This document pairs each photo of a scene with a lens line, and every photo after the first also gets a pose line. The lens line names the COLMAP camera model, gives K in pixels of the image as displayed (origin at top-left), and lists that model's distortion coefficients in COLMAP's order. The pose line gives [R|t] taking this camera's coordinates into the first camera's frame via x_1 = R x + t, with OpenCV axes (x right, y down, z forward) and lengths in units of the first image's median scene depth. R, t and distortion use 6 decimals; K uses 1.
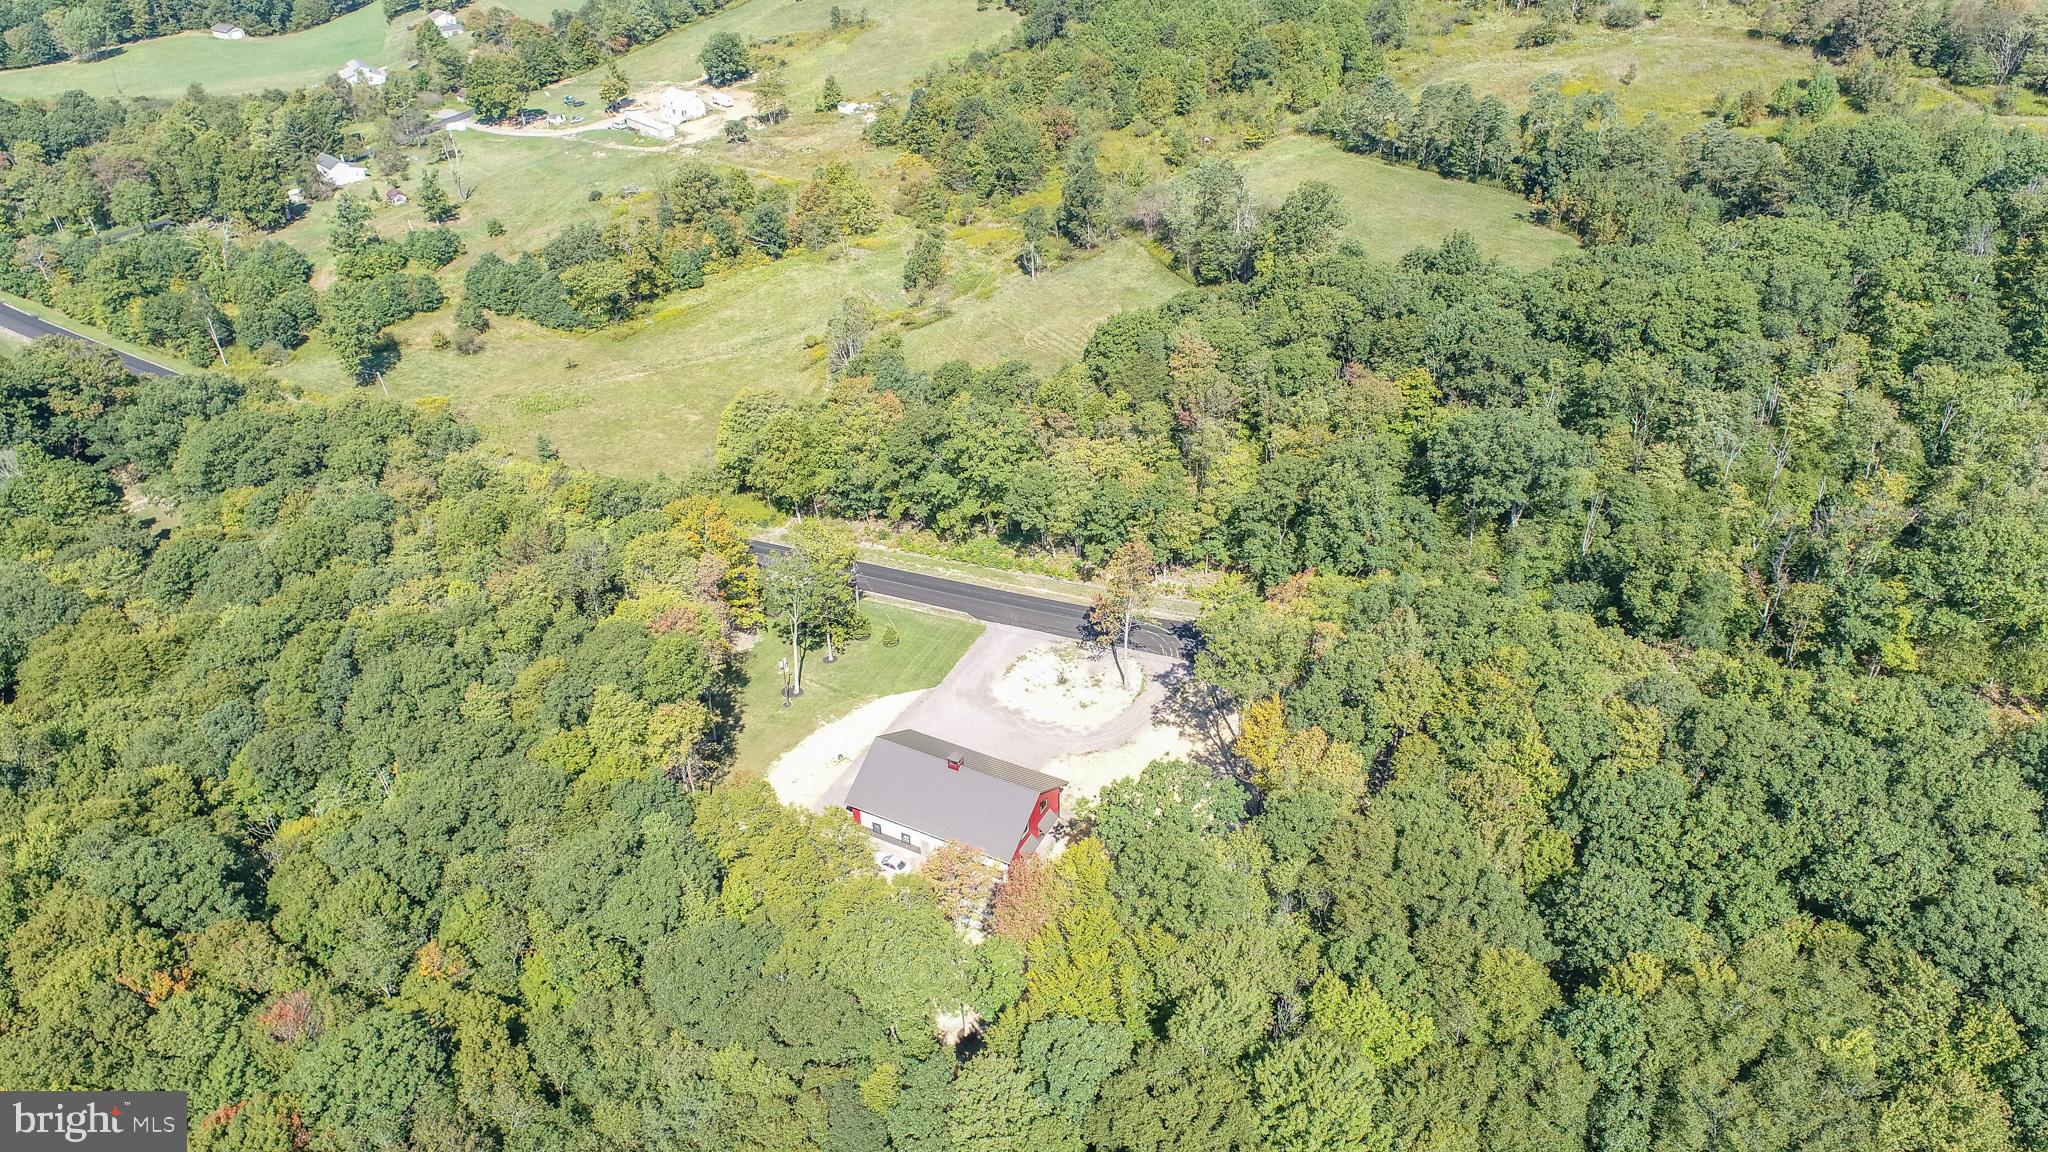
lens RADIAL K [[1384.6, 0, 1022.3], [0, 1384.6, 570.3], [0, 0, 1]] dist [-0.016773, 0.012055]
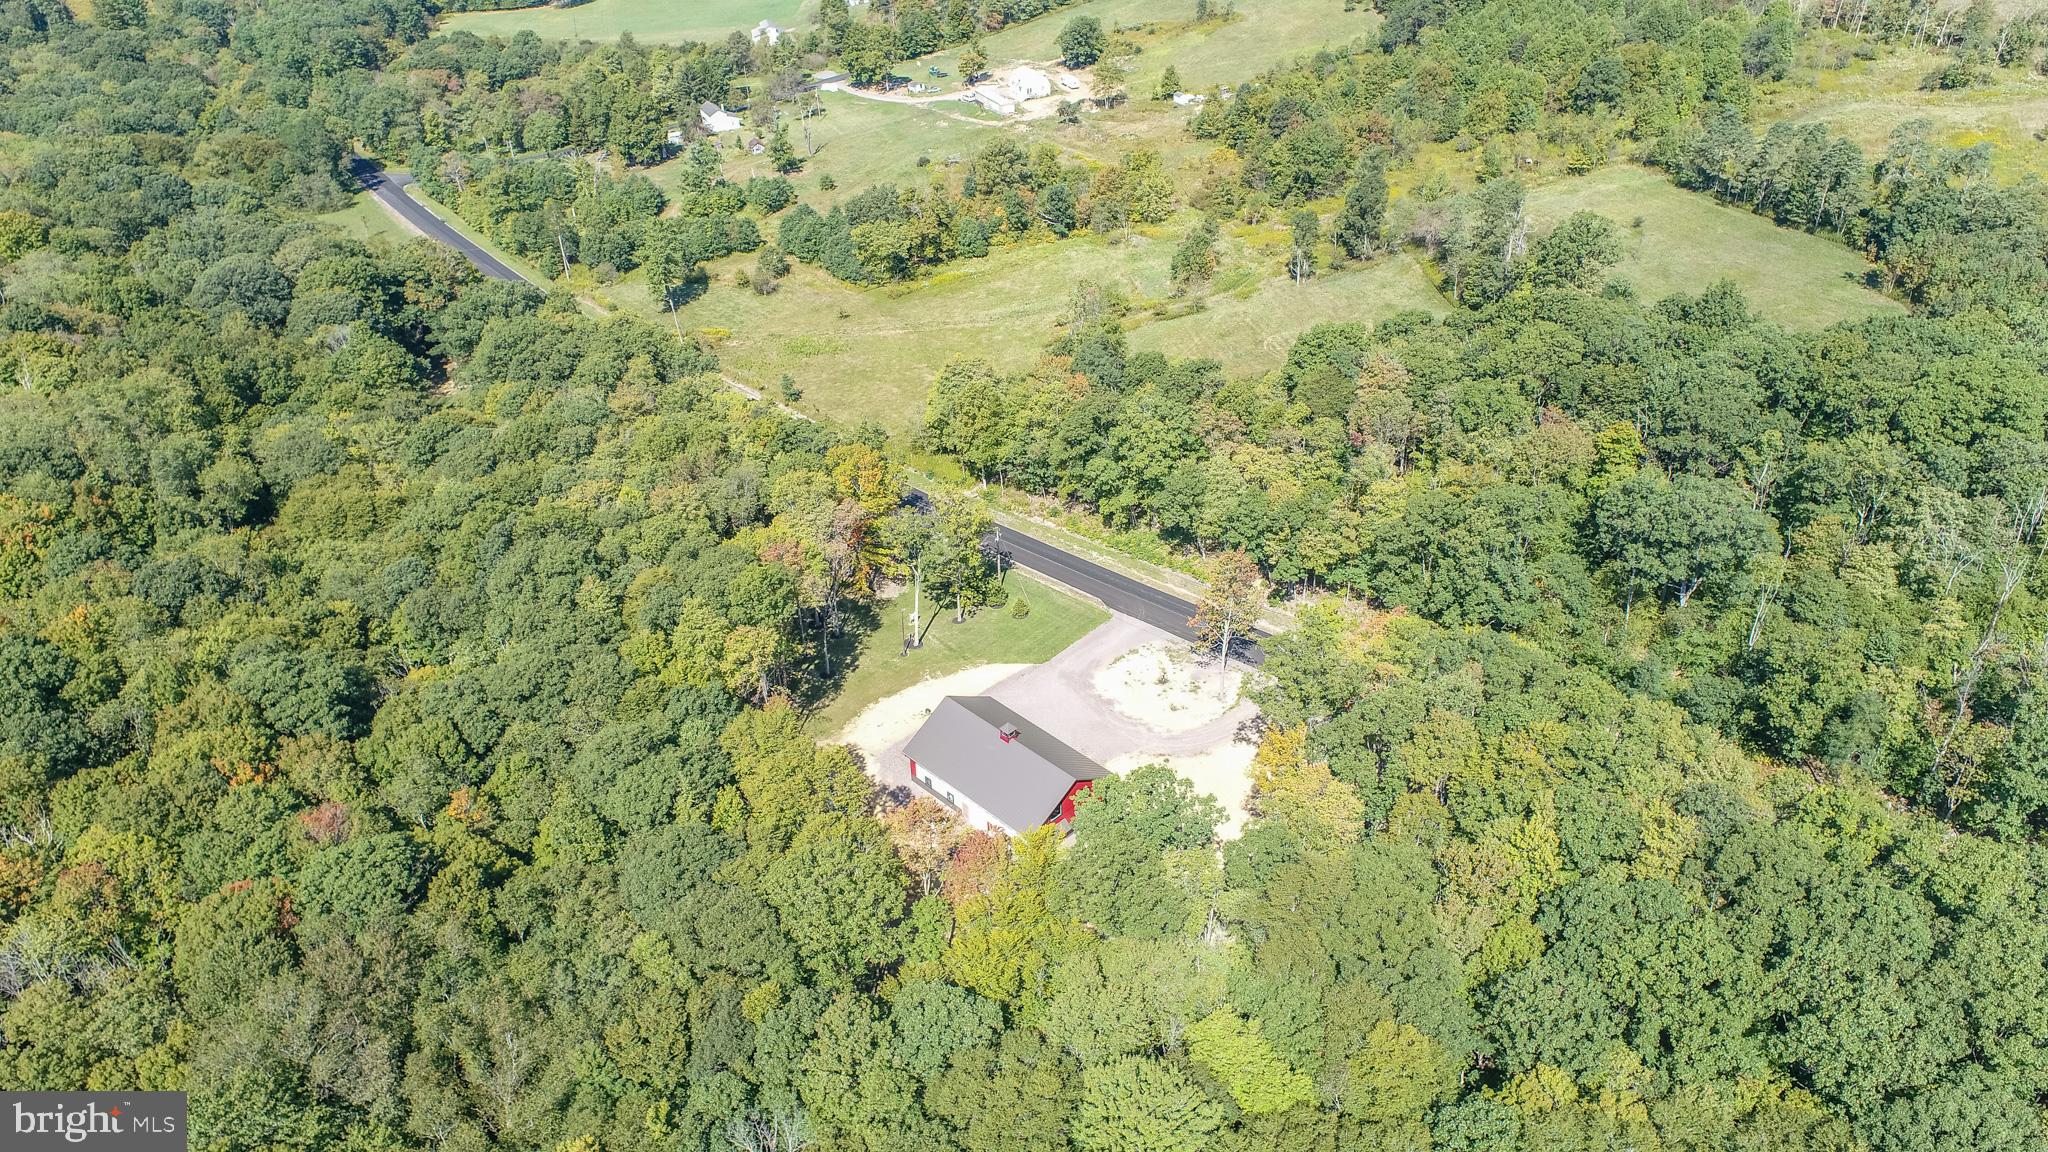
lens RADIAL K [[1384.6, 0, 1022.3], [0, 1384.6, 570.3], [0, 0, 1]] dist [-0.016773, 0.012055]
pose [[0.952084, 0.165528, -0.257169, 0.106554], [-0.164527, 0.986041, 0.025562, -0.004272], [0.257810, 0.017974, 0.966028, 0.008678]]
